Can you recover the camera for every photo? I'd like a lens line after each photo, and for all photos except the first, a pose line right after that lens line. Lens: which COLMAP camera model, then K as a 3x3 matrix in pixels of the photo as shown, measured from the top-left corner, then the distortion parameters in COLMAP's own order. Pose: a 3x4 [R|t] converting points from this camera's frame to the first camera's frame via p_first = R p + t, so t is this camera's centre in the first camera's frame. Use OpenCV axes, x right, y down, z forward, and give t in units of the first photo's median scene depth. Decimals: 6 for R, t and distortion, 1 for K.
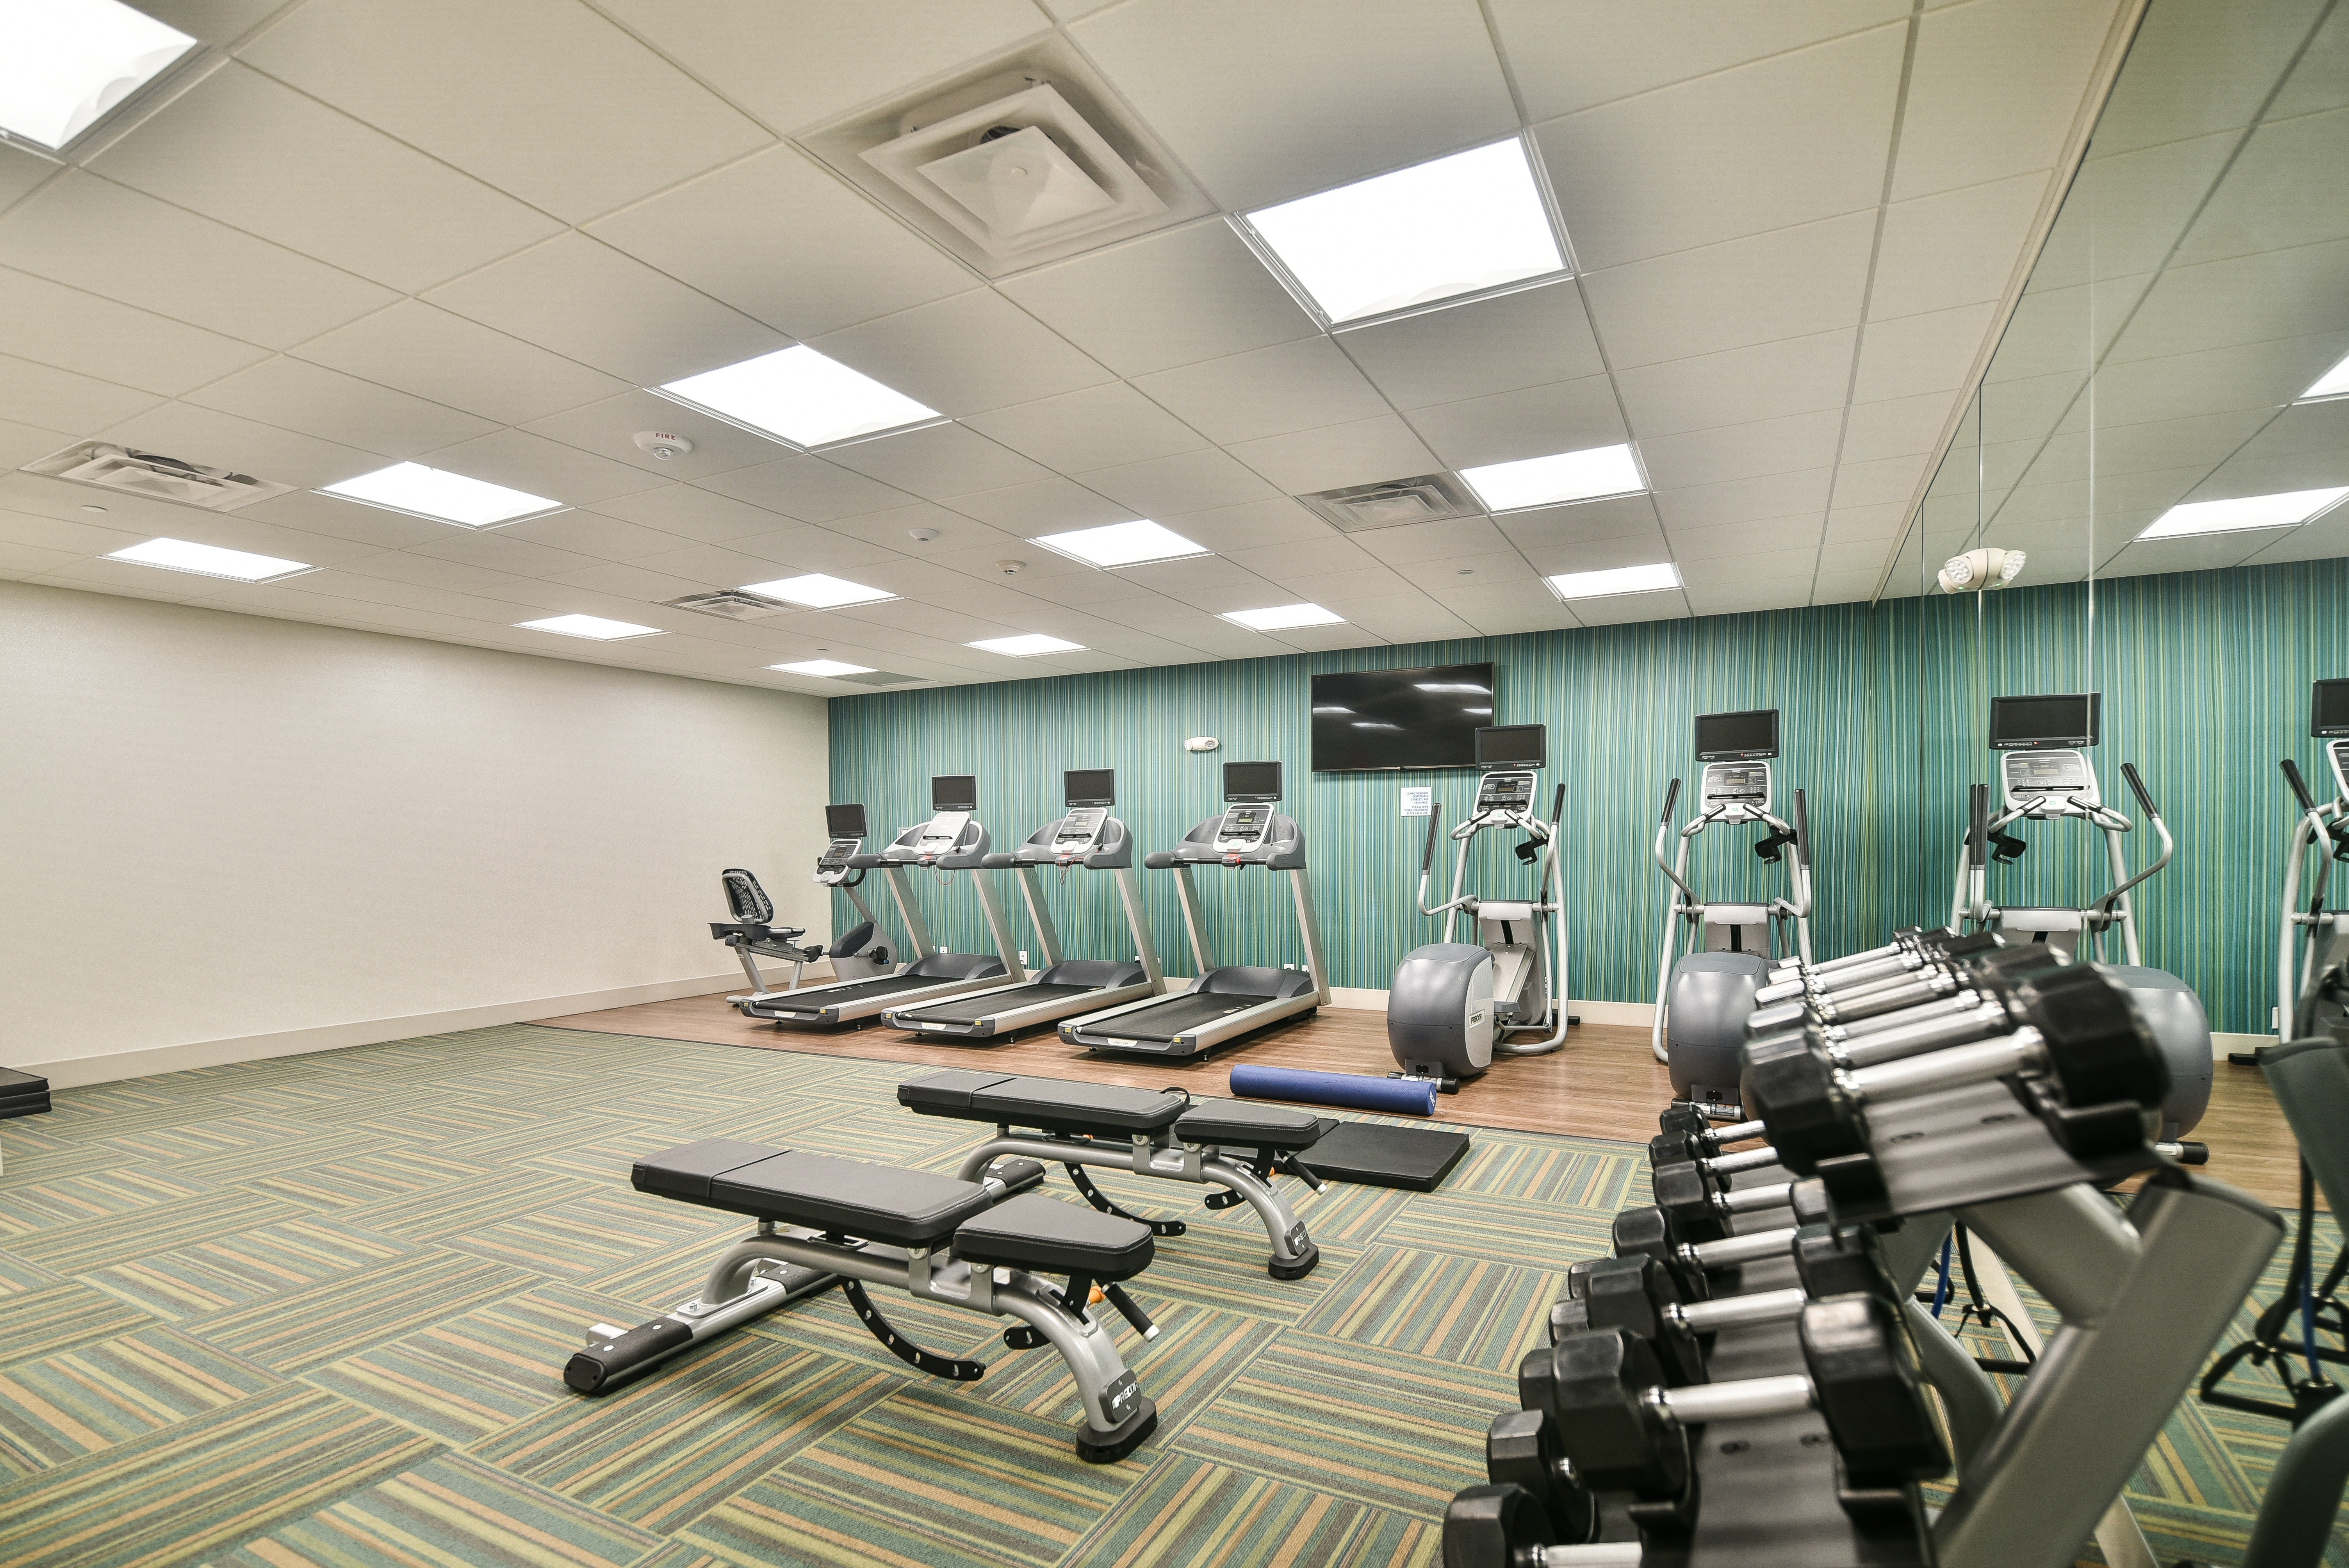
lens RADIAL K [[1092.6, 0, 1220.4], [0, 1092.6, 833.9], [0, 0, 1]] dist [-0.017432, -0.000913]
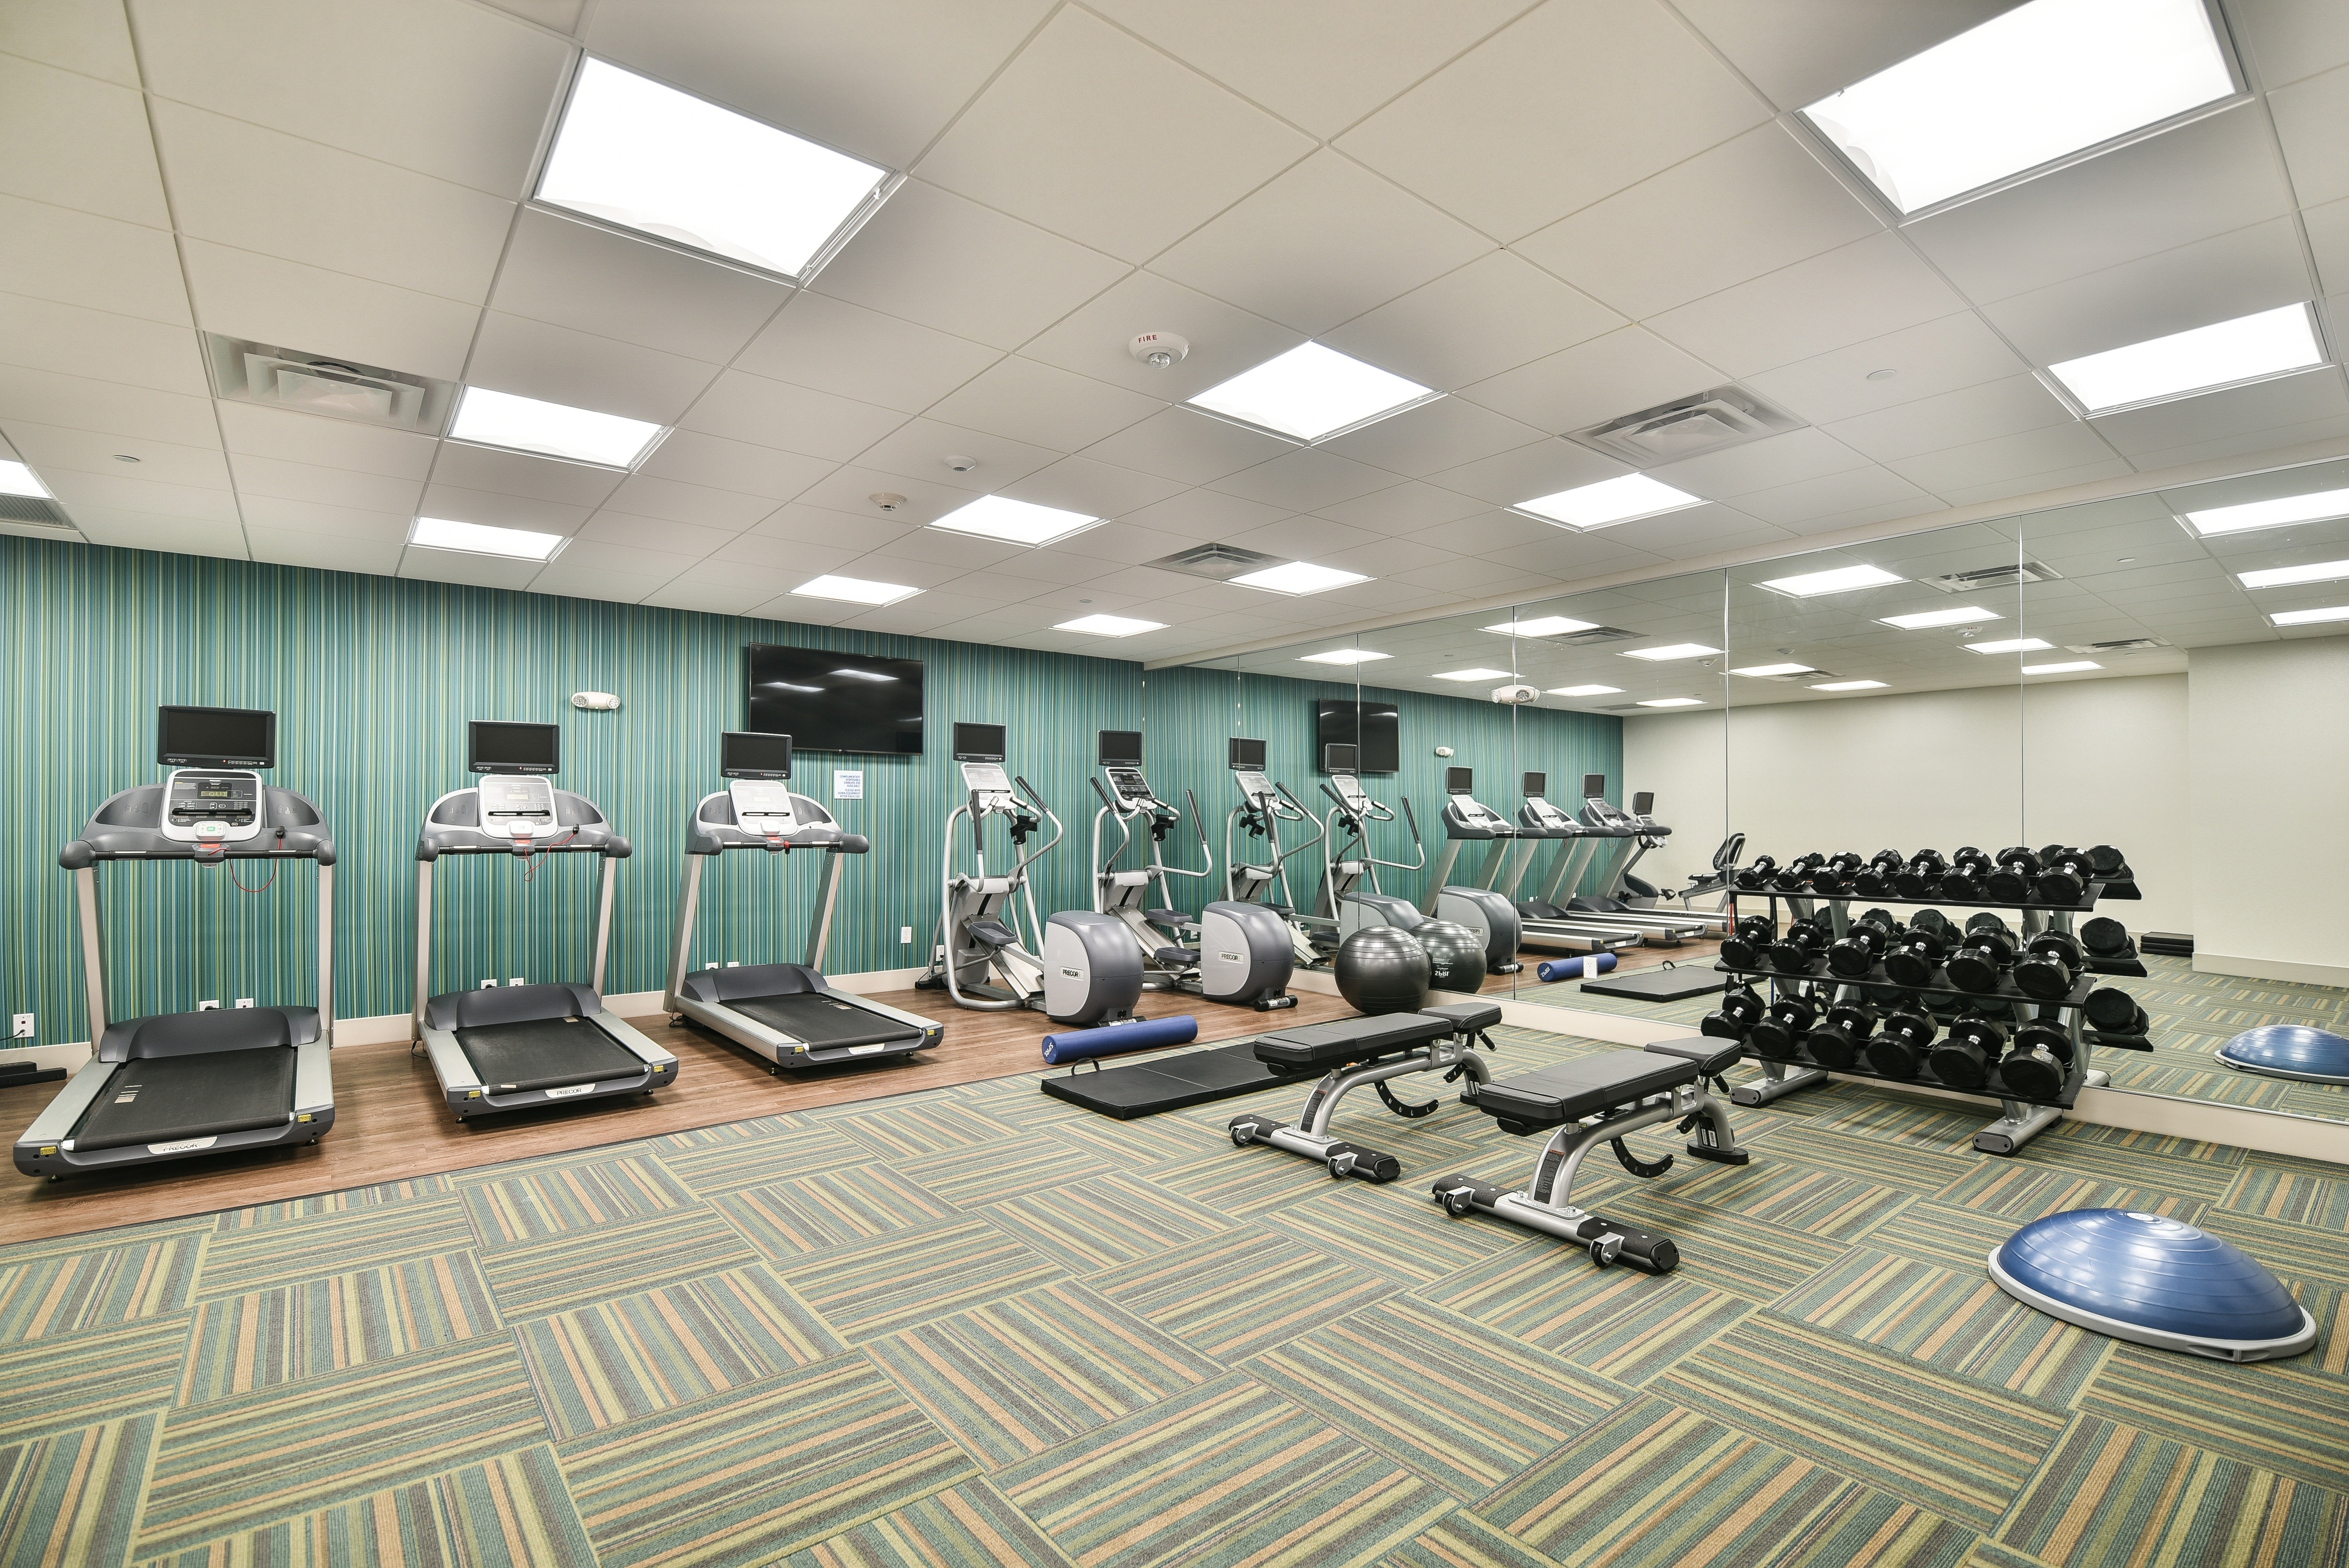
lens RADIAL K [[1083.7, 0, 1181.3], [0, 1083.7, 778.3], [0, 0, 1]] dist [-0.003587, -0.001459]
pose [[0.414599, 0.044977, 0.908892, -0.638808], [-0.007872, 0.998918, -0.045841, 0.007948], [-0.909970, 0.011851, 0.414505, 0.324076]]
